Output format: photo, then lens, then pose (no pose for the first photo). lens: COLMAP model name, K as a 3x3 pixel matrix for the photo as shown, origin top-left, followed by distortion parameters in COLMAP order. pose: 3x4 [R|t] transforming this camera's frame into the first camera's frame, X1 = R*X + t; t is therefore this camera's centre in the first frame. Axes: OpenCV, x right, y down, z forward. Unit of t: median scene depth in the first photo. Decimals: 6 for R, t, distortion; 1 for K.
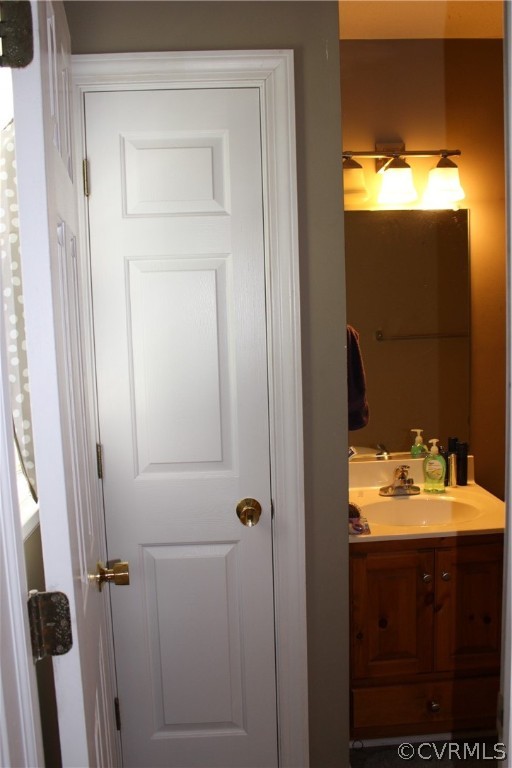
lens RADIAL K [[682.1, 0, 255.9], [0, 682.1, 383.8], [0, 0, 1]] dist [-0.138556, 0.098050]
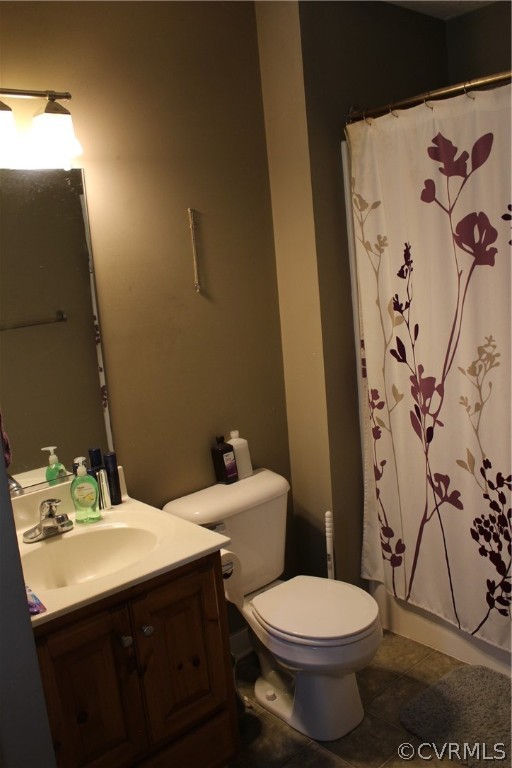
lens RADIAL K [[682.1, 0, 256.0], [0, 682.1, 384.5], [0, 0, 1]] dist [-0.138556, 0.098050]
pose [[0.787040, -0.146789, 0.599184, -0.038879], [0.127366, 0.989017, 0.074994, -0.037557], [-0.603611, 0.017293, 0.797091, 0.234263]]
